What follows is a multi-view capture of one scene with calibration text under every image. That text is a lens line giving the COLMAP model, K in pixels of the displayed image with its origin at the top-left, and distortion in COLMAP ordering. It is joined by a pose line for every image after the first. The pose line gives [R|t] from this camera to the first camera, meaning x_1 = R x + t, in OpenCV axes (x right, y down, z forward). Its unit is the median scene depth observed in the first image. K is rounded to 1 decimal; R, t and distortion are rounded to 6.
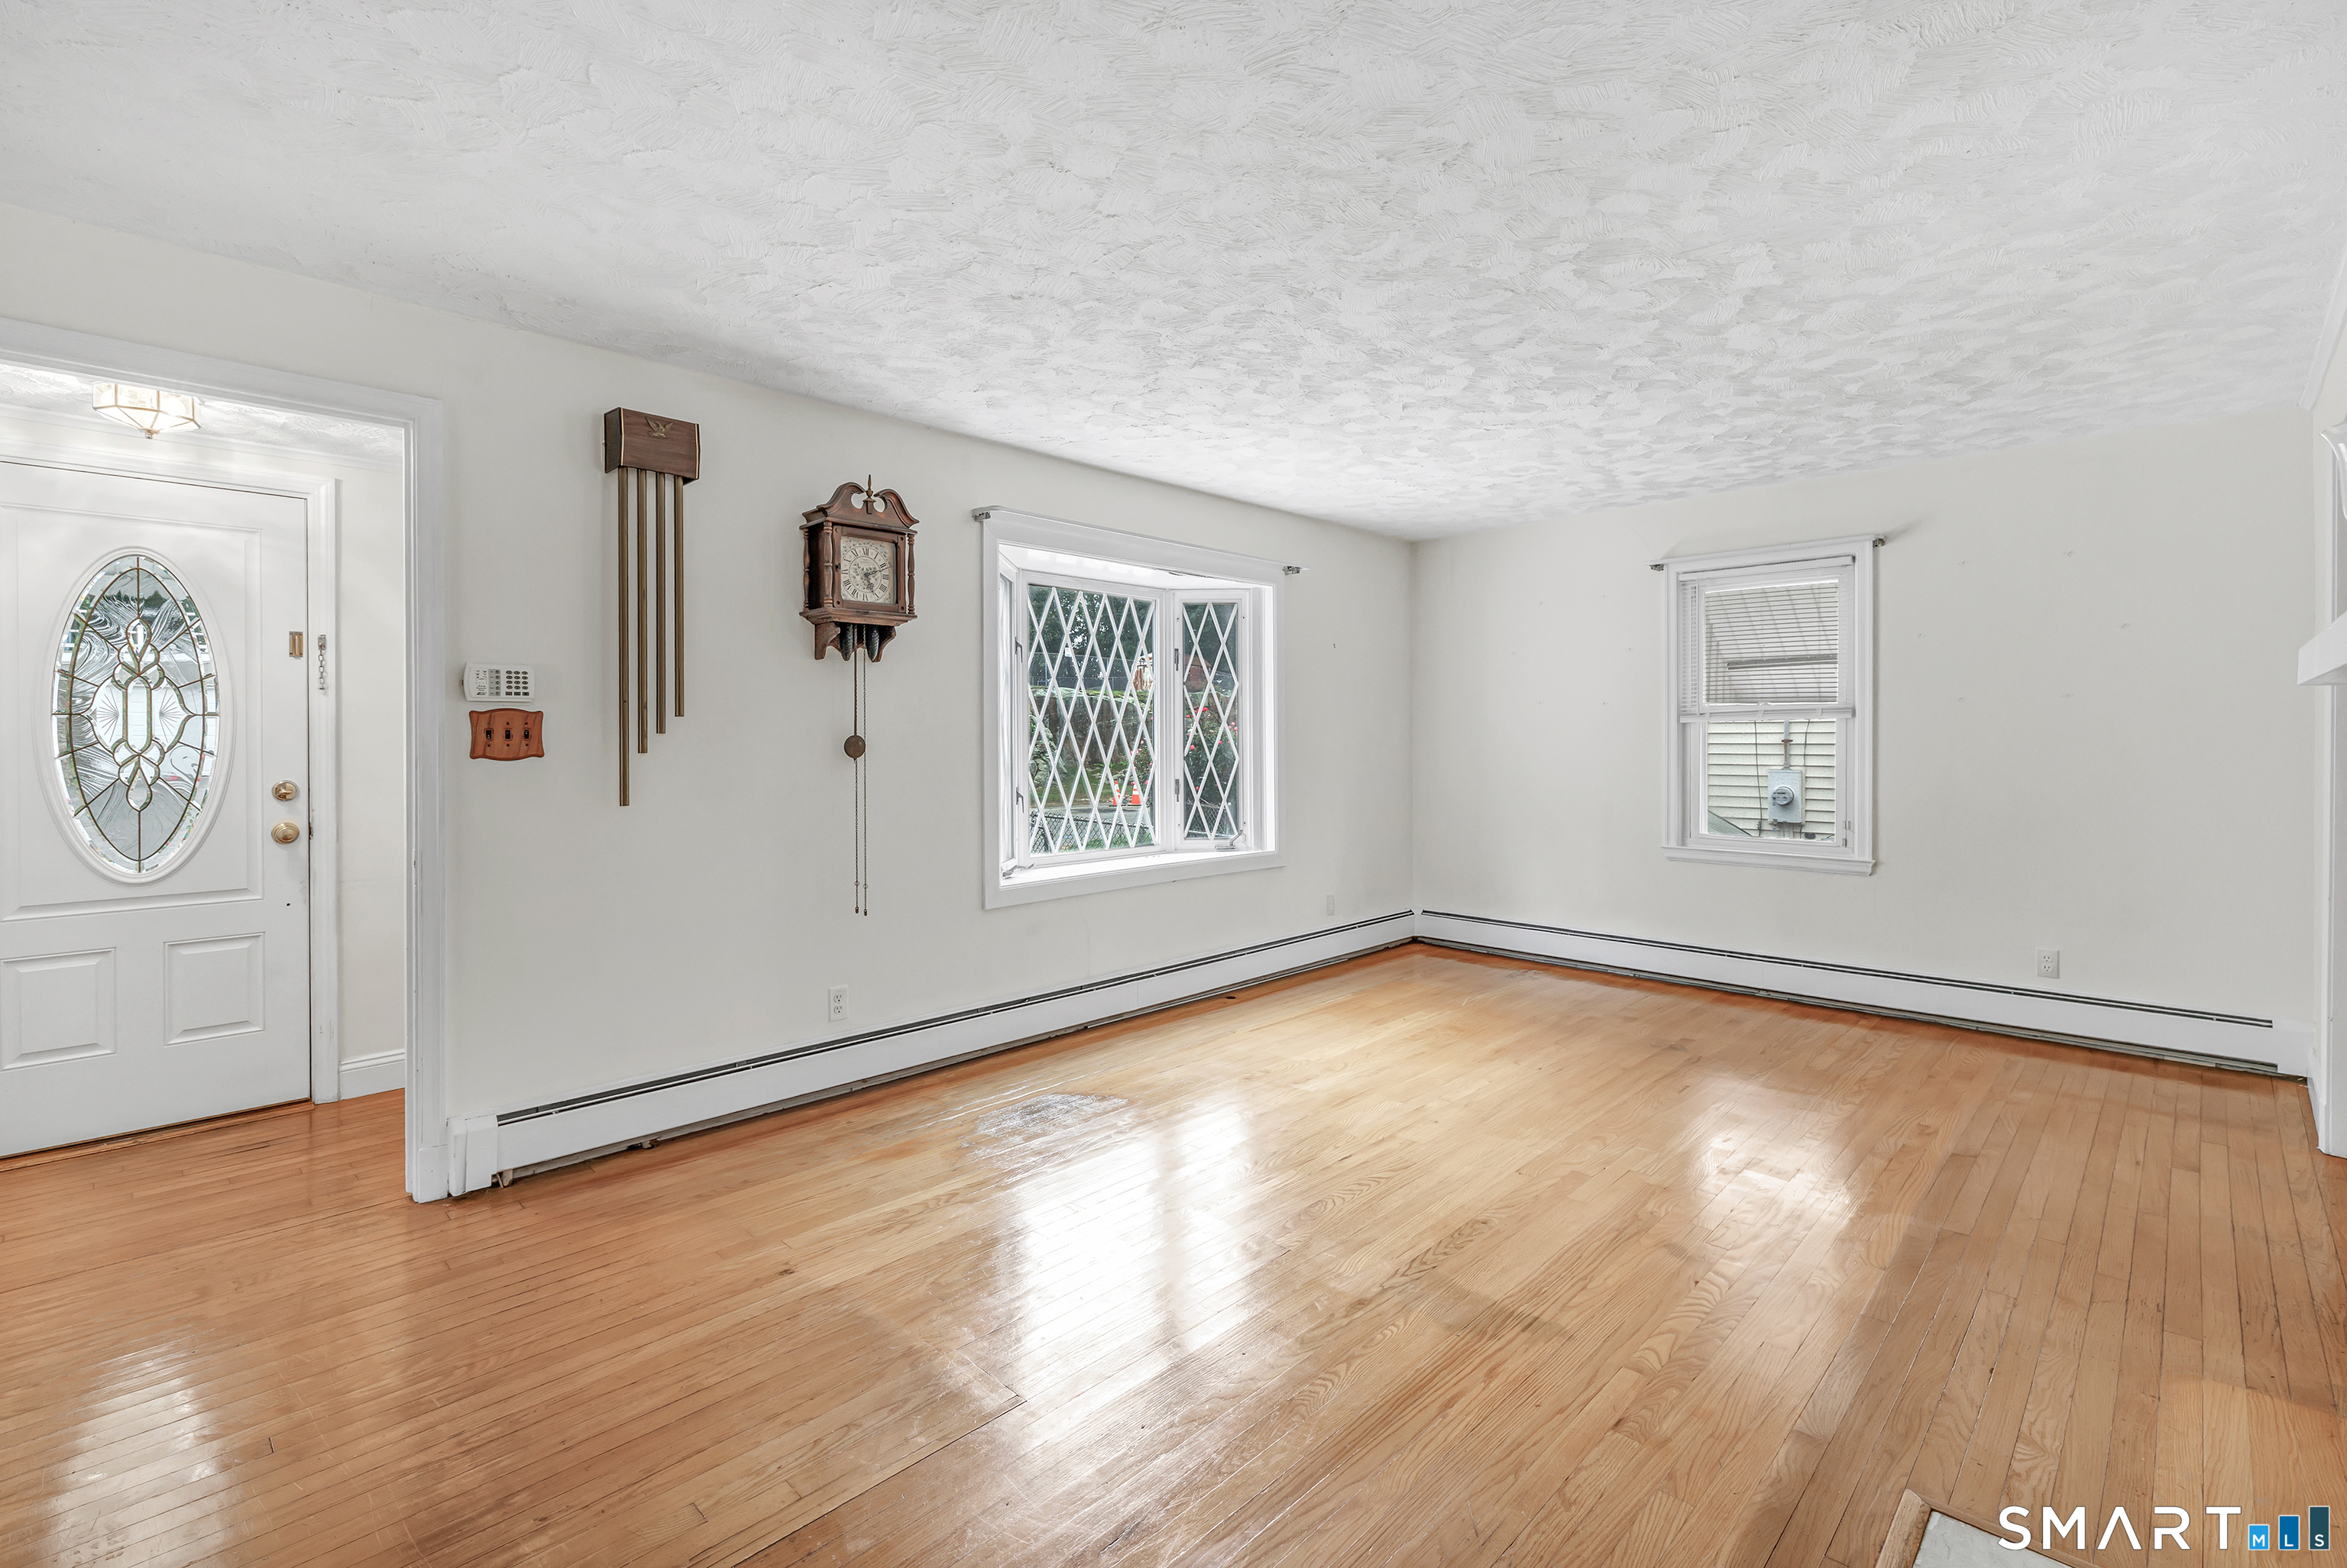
lens RADIAL K [[1075.1, 0, 1168.4], [0, 1075.1, 740.3], [0, 0, 1]] dist [0.000159, 0.000697]
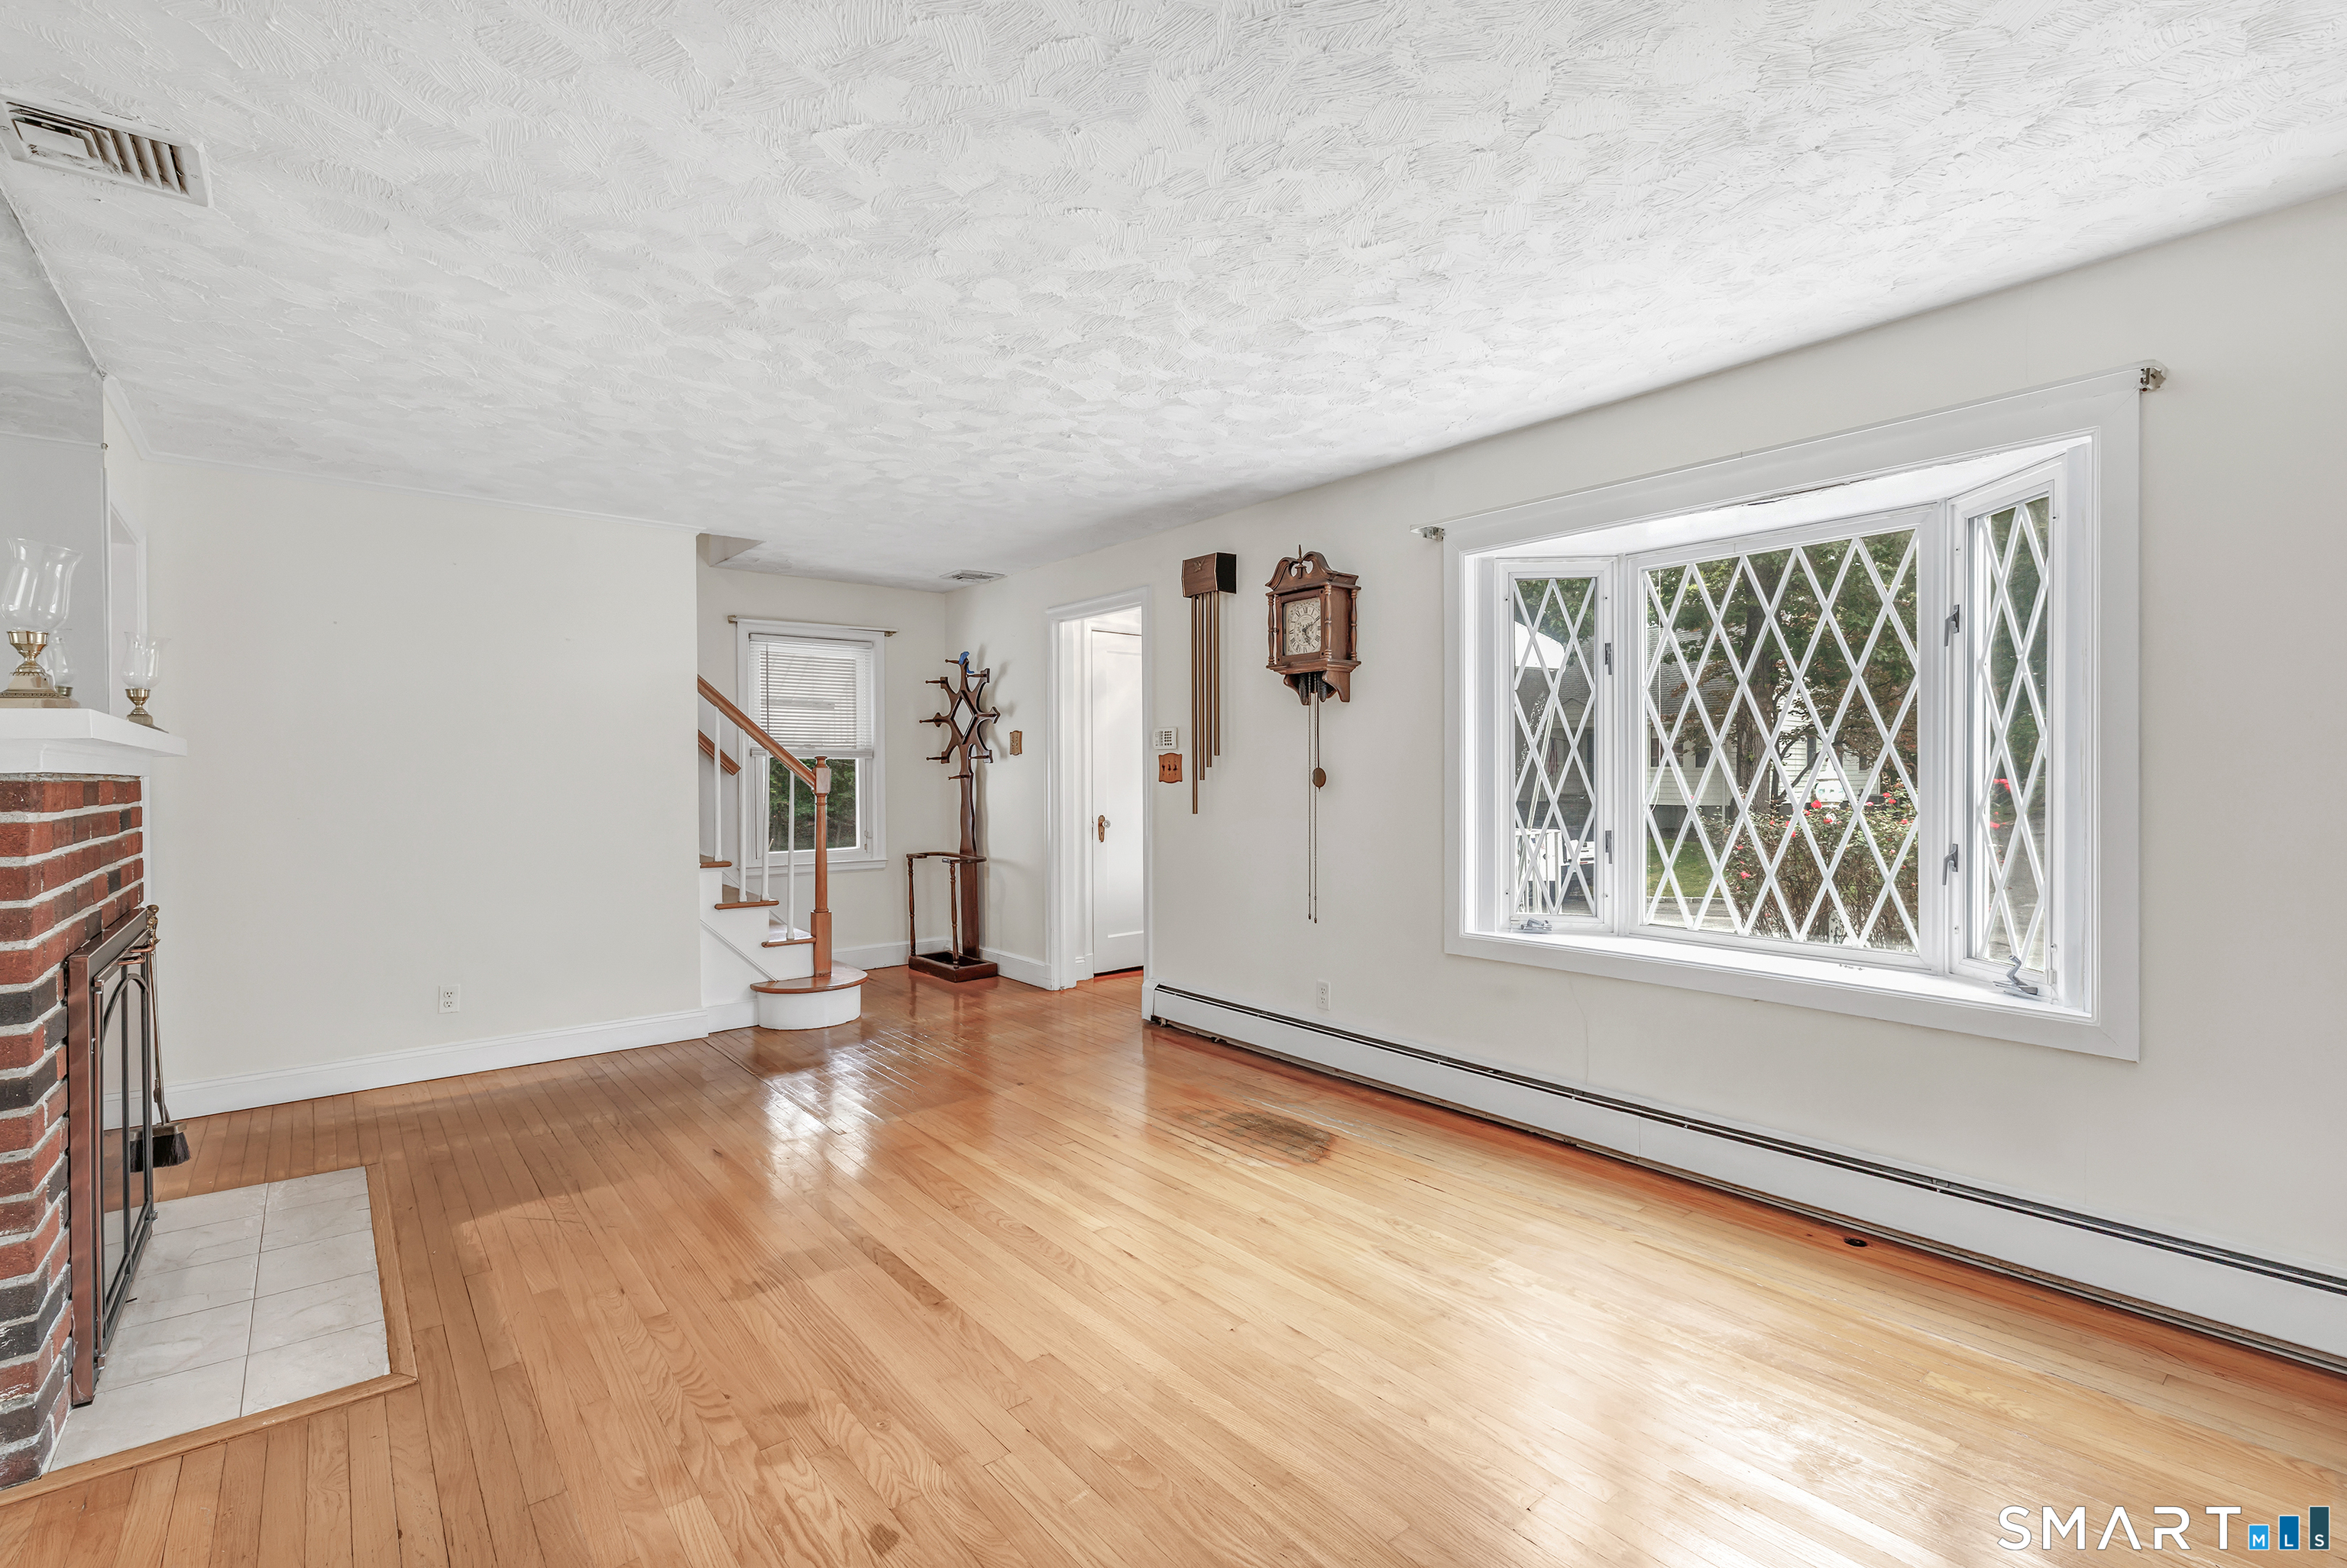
lens RADIAL K [[1031.3, 0, 1143.1], [0, 1031.3, 782.3], [0, 0, 1]] dist [-0.000316, -0.000015]
pose [[-0.124245, 0.016189, -0.992120, 0.842302], [0.001481, 0.999869, 0.016130, -0.007044], [0.992251, 0.000535, -0.124252, 0.950939]]
